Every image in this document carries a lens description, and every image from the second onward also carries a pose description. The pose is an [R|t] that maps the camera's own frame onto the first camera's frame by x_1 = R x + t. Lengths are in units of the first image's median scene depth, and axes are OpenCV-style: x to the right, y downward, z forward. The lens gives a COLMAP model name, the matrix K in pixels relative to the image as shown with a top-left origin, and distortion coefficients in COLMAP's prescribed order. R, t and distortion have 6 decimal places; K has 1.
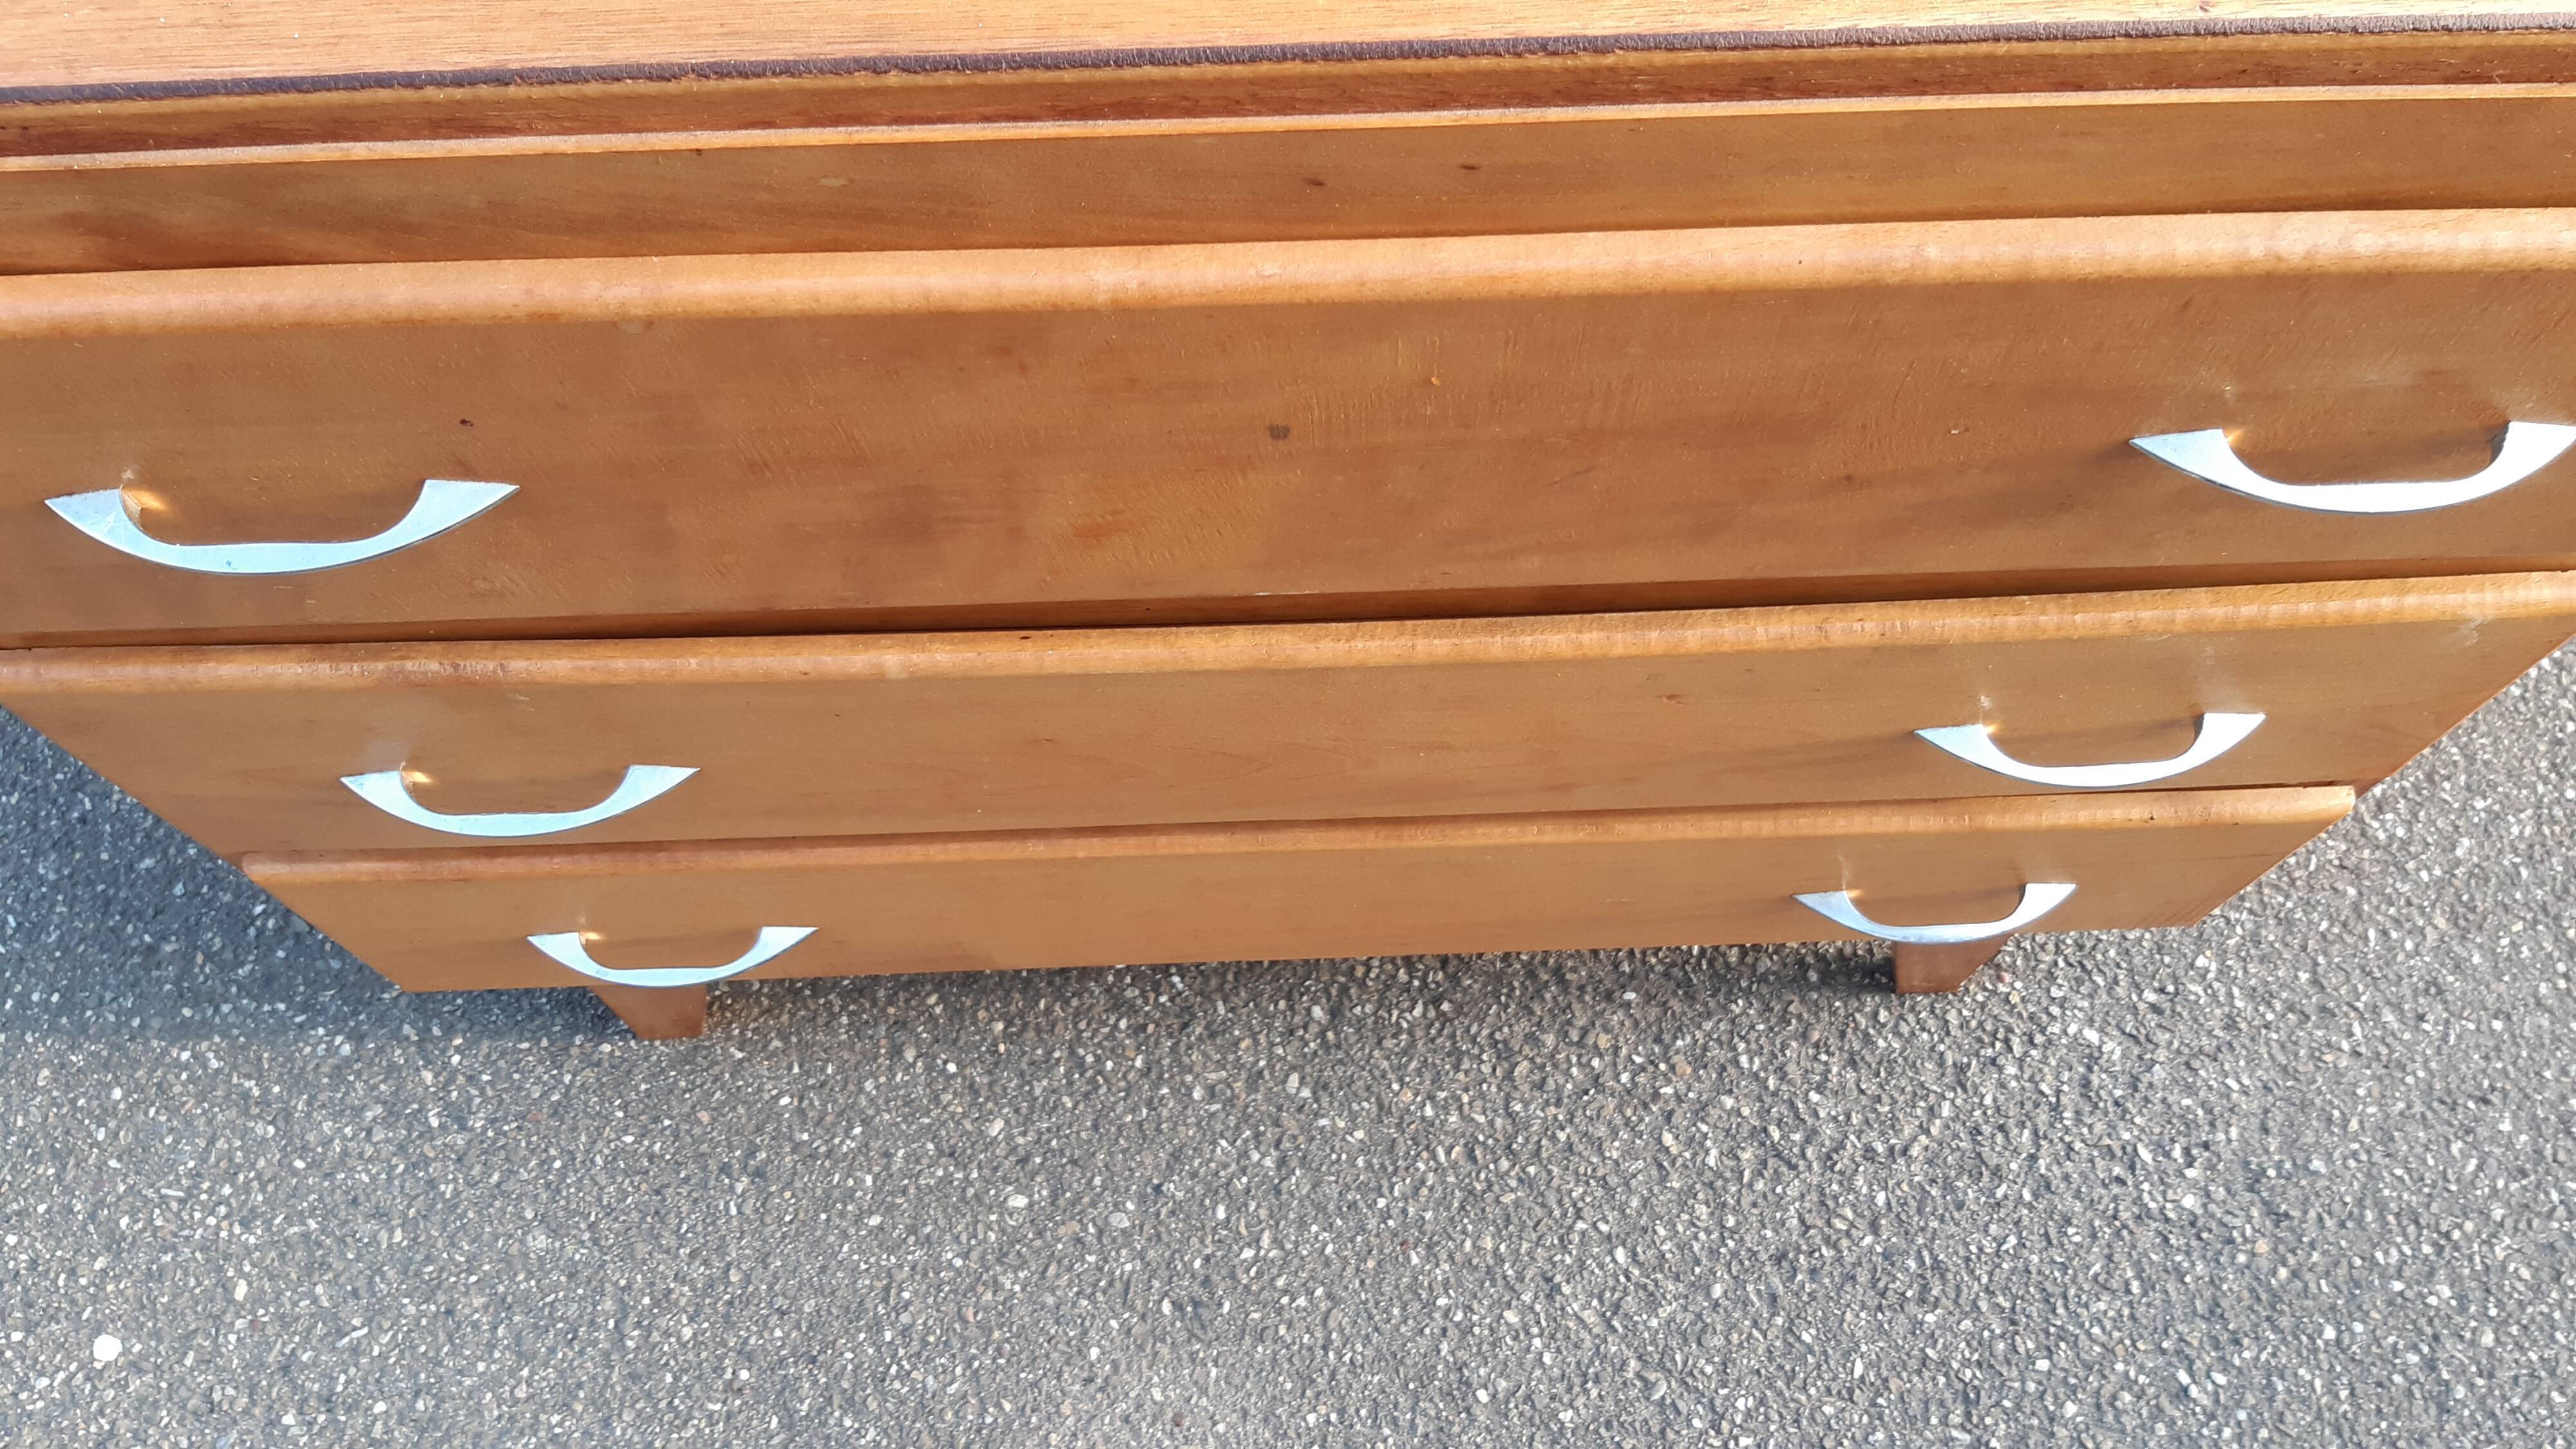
lens RADIAL K [[2012.3, 0, 1296.4], [0, 2012.3, 664.3], [0, 0, 1]] dist [0.040518, -0.100195]
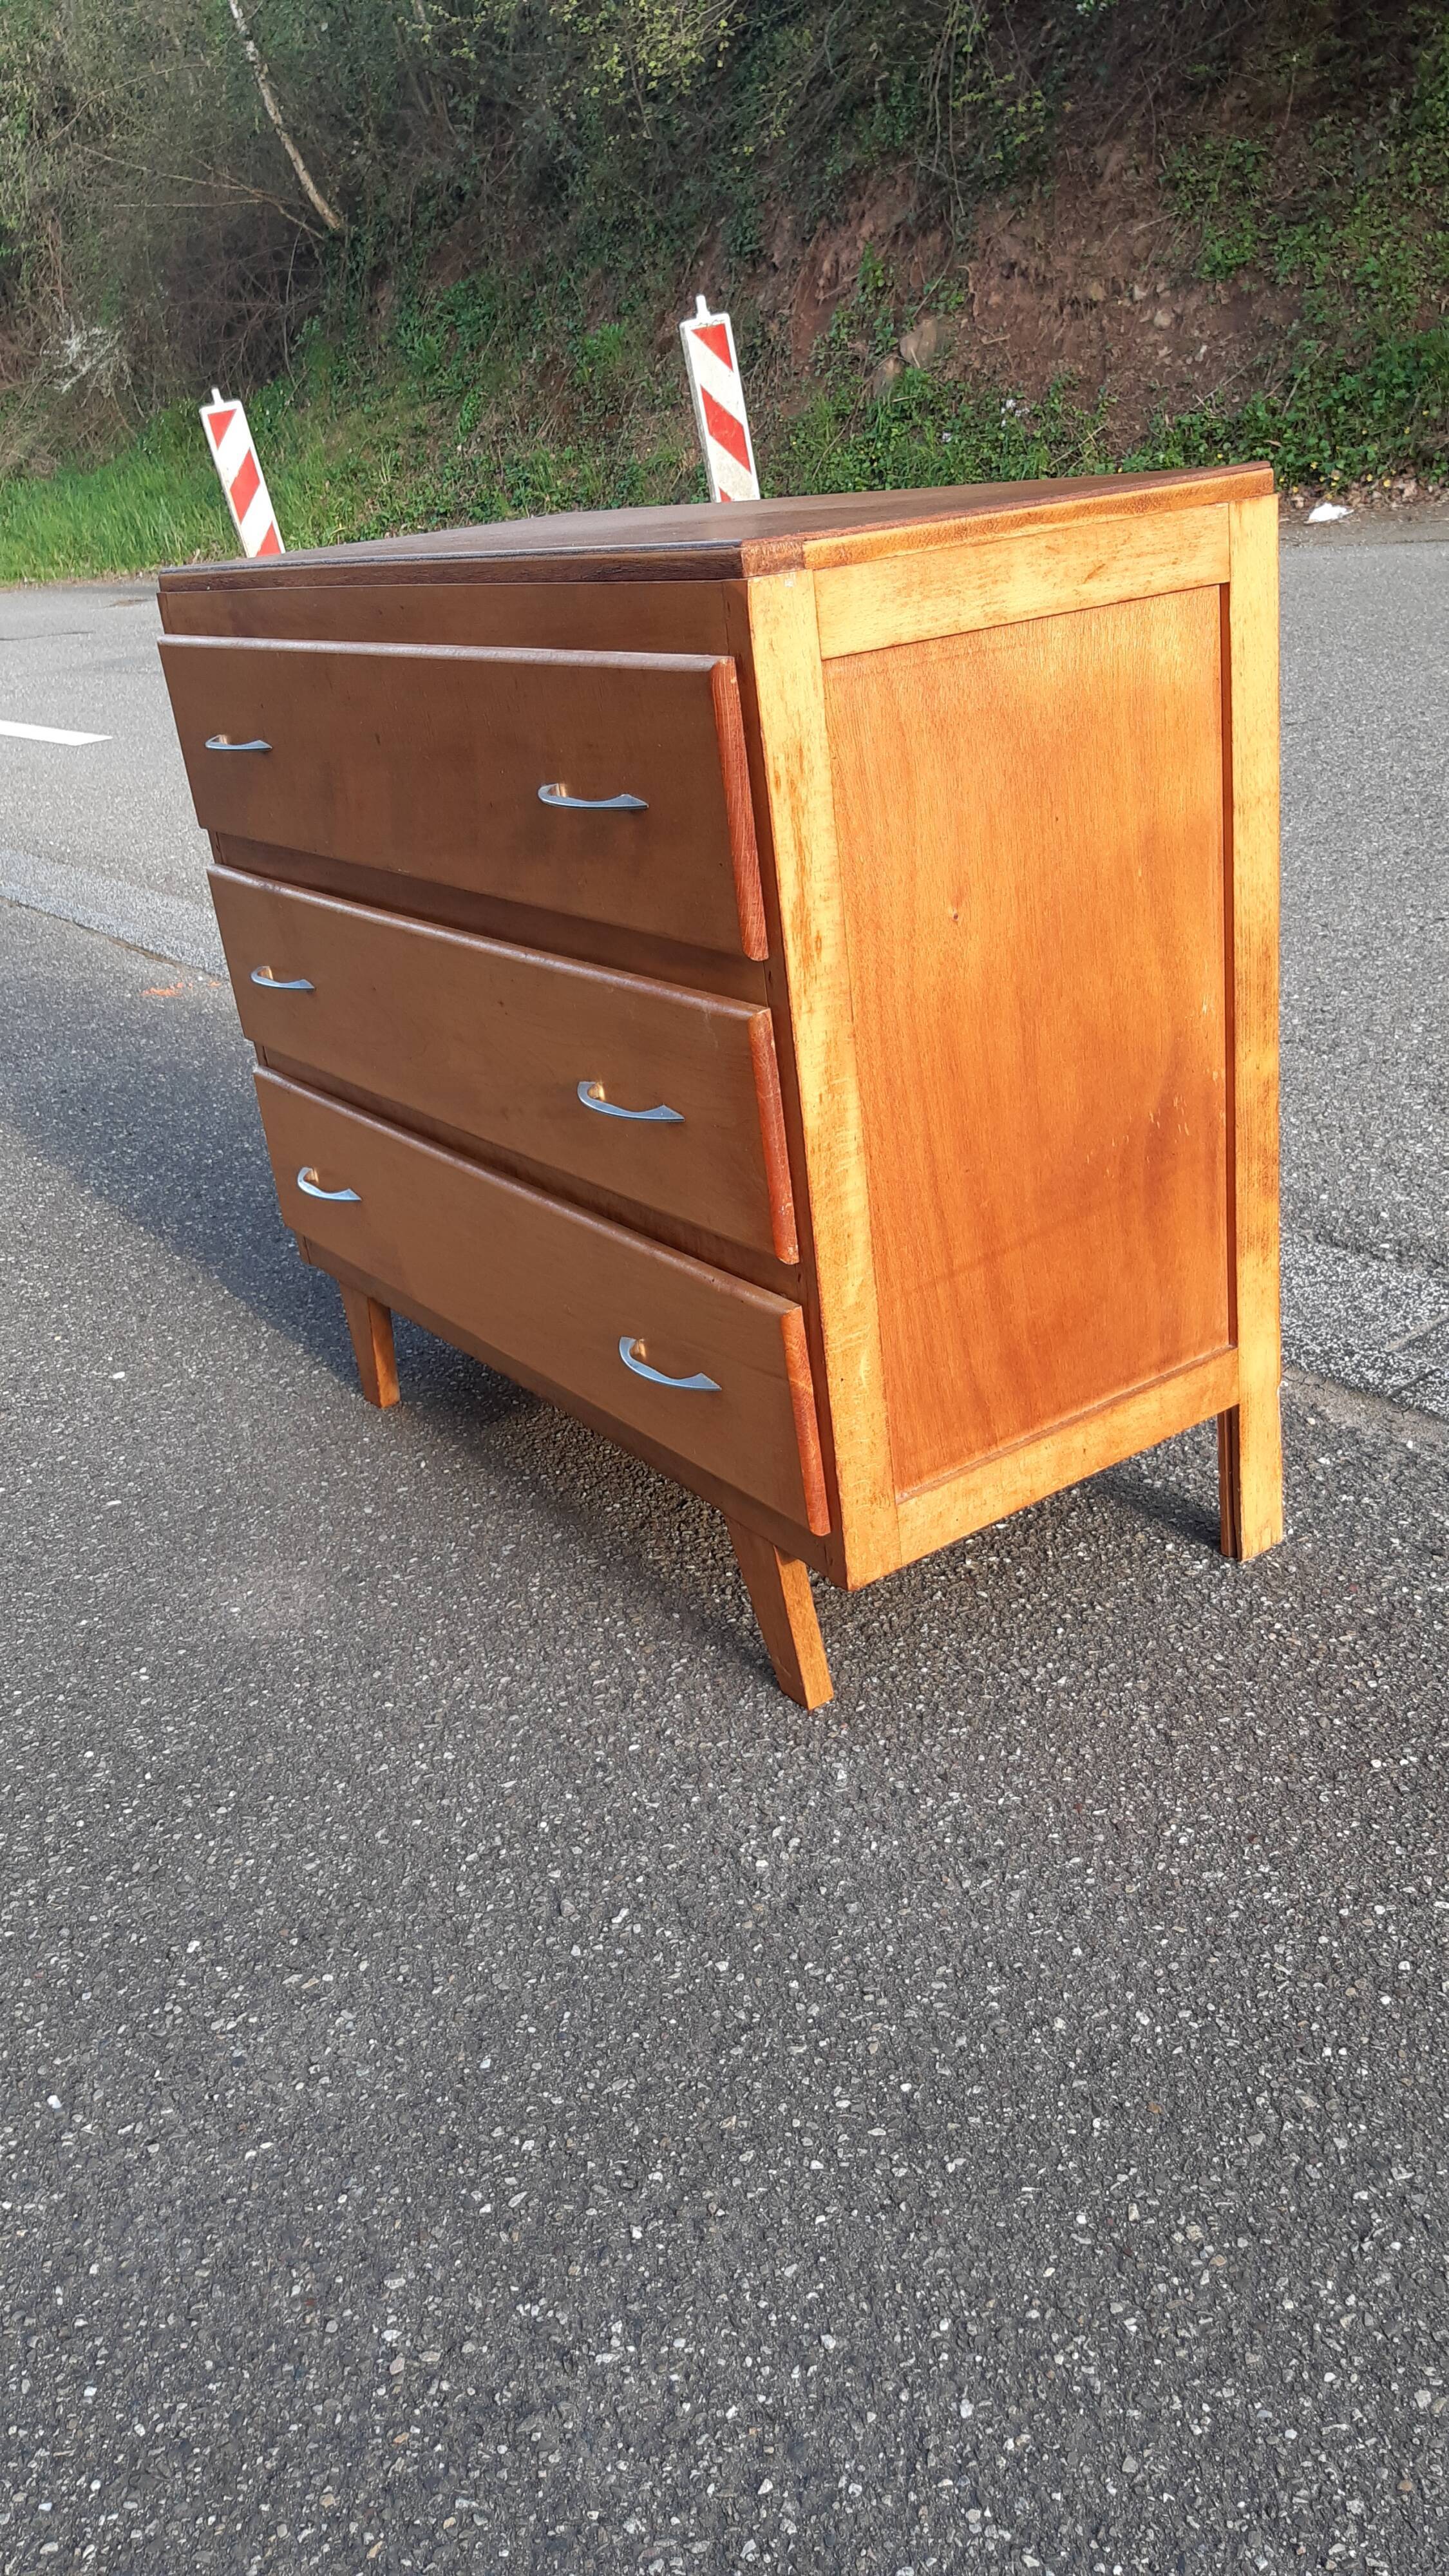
lens RADIAL K [[1935.7, 0, 784.8], [0, 1935.7, 1305.9], [0, 0, 1]] dist [0.064642, -0.118779]
pose [[0.565667, 0.281720, -0.775019, 1.241620], [-0.702466, 0.656888, -0.273934, 0.354889], [0.431928, 0.699380, 0.569478, 0.135116]]
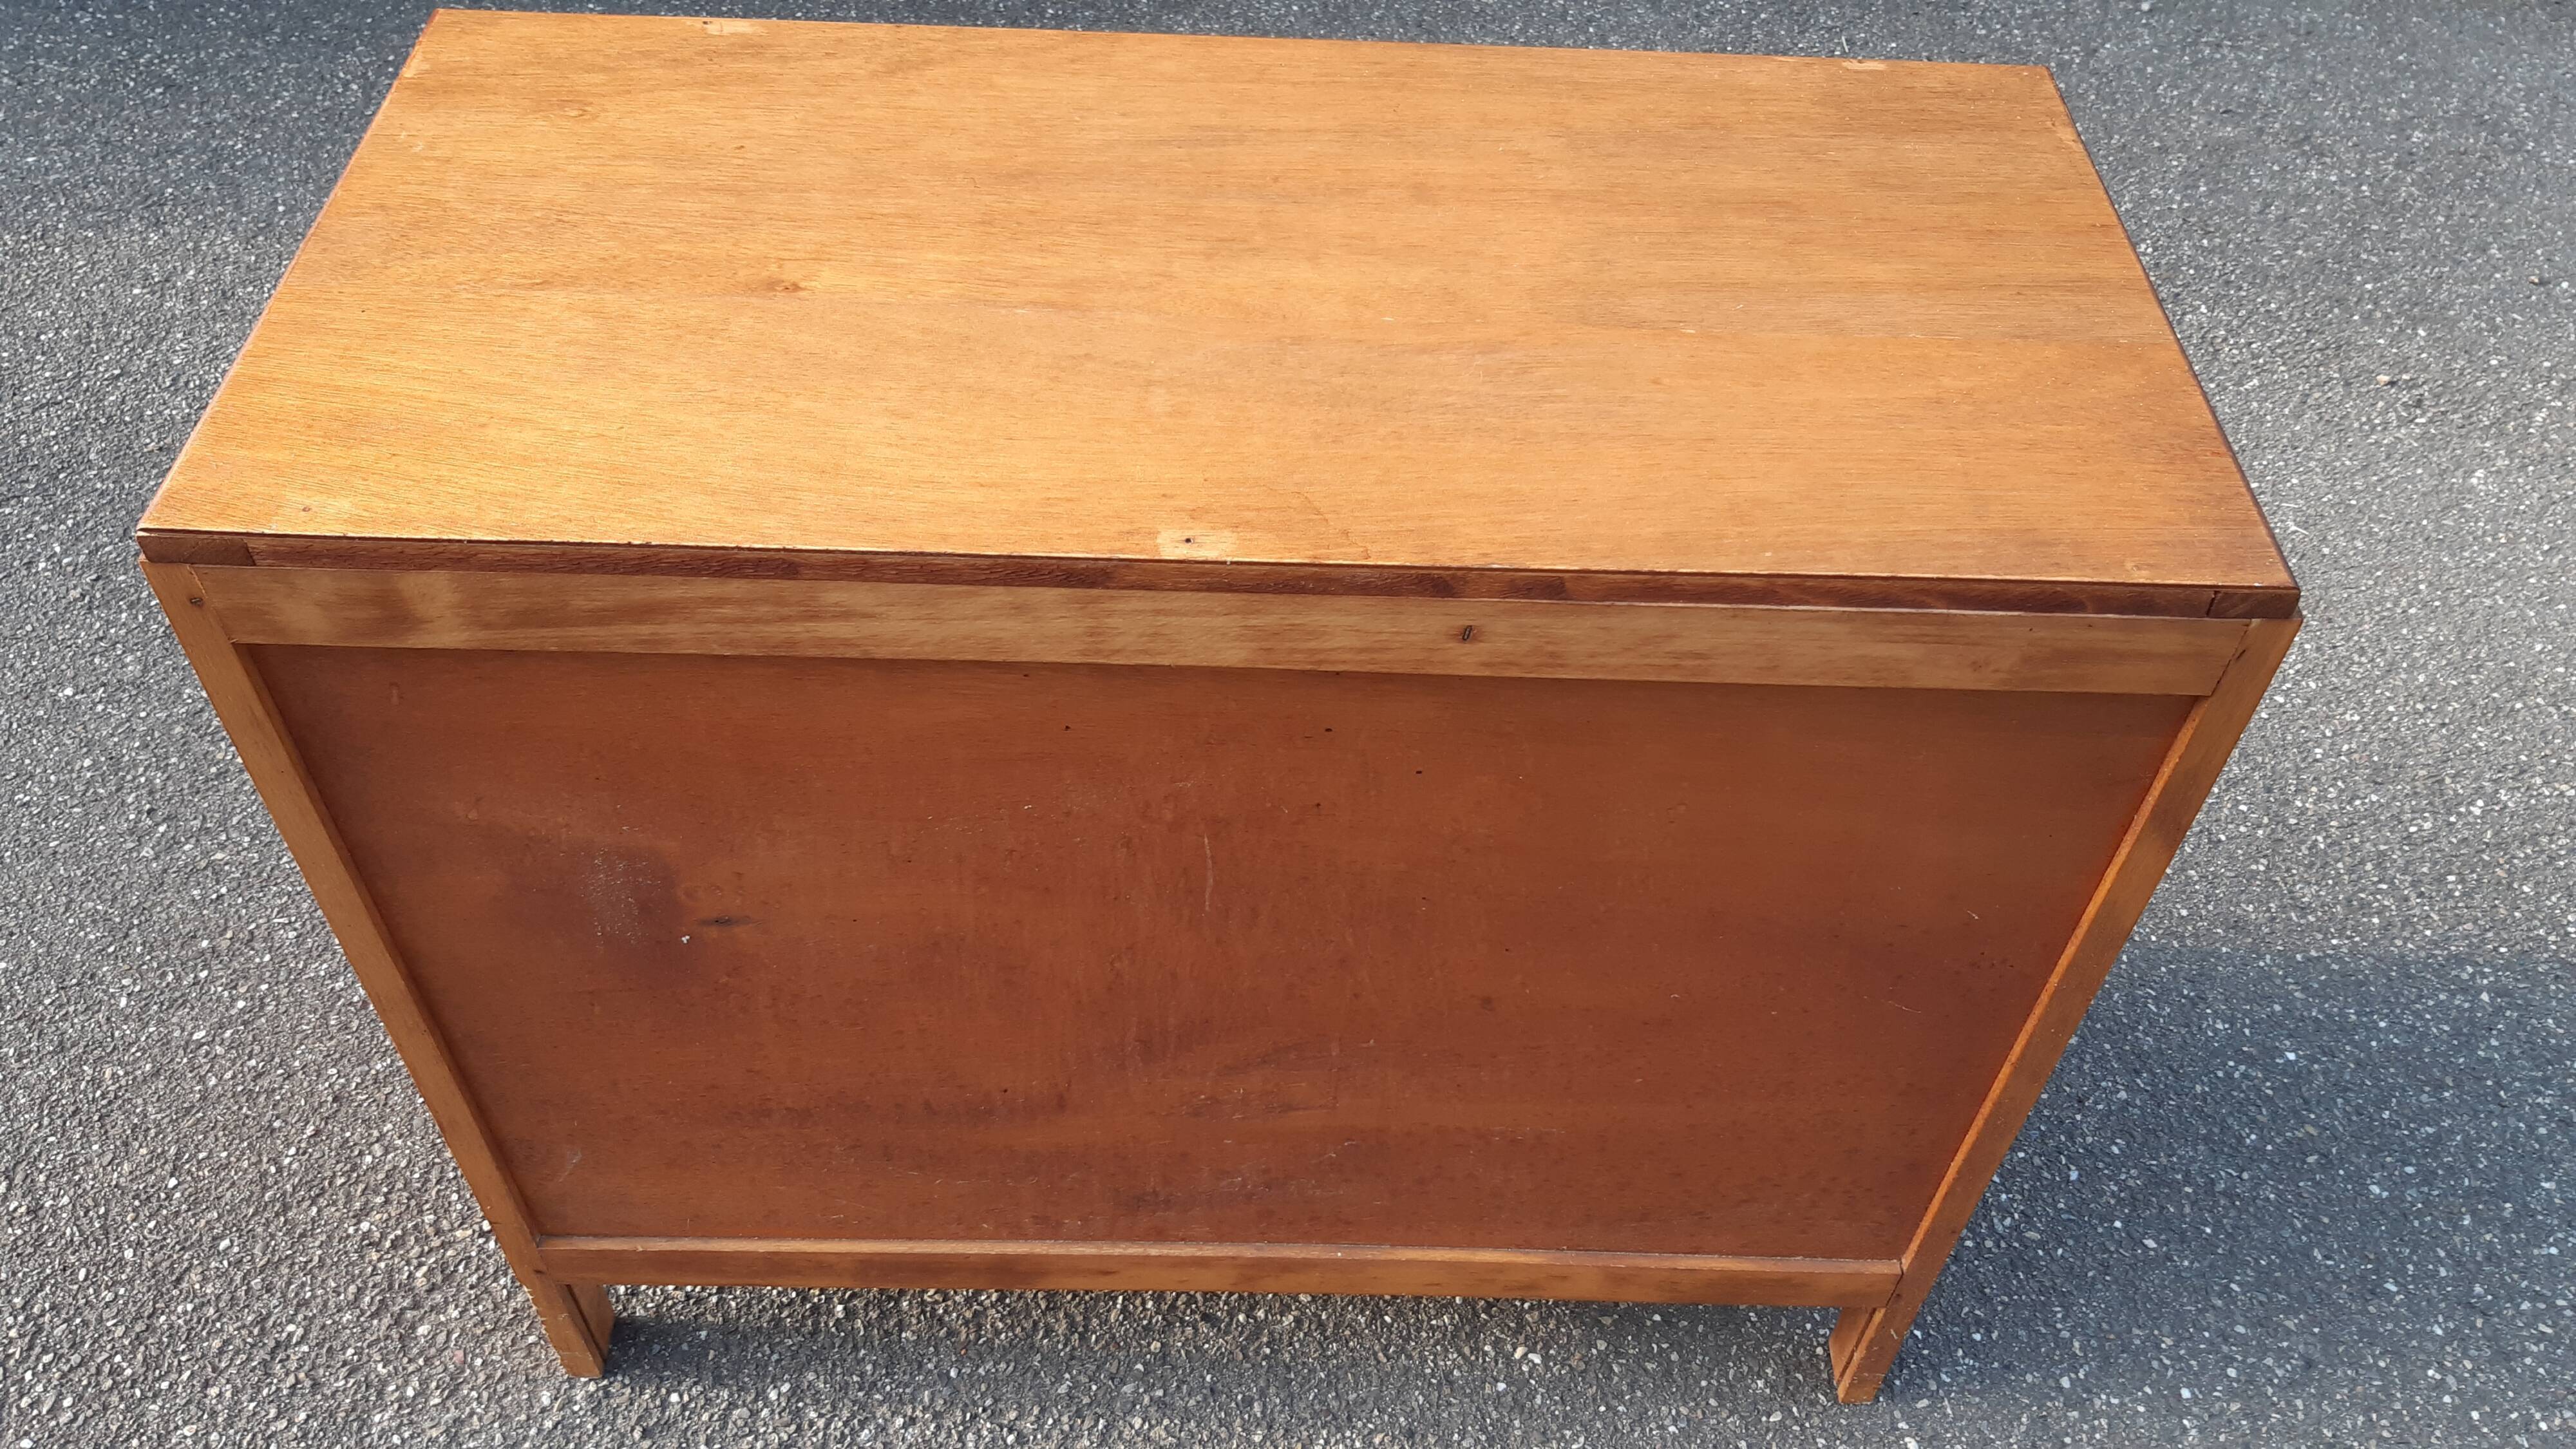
lens RADIAL K [[2025.1, 0, 1288.0], [0, 2025.1, 724.5], [0, 0, 1]] dist [0.057588, -0.119952]
pose [[-0.998939, -0.046050, -0.000951, -0.035256], [0.017355, -0.395429, 0.918333, -1.189365], [-0.042665, 0.917341, 0.395809, 0.305510]]
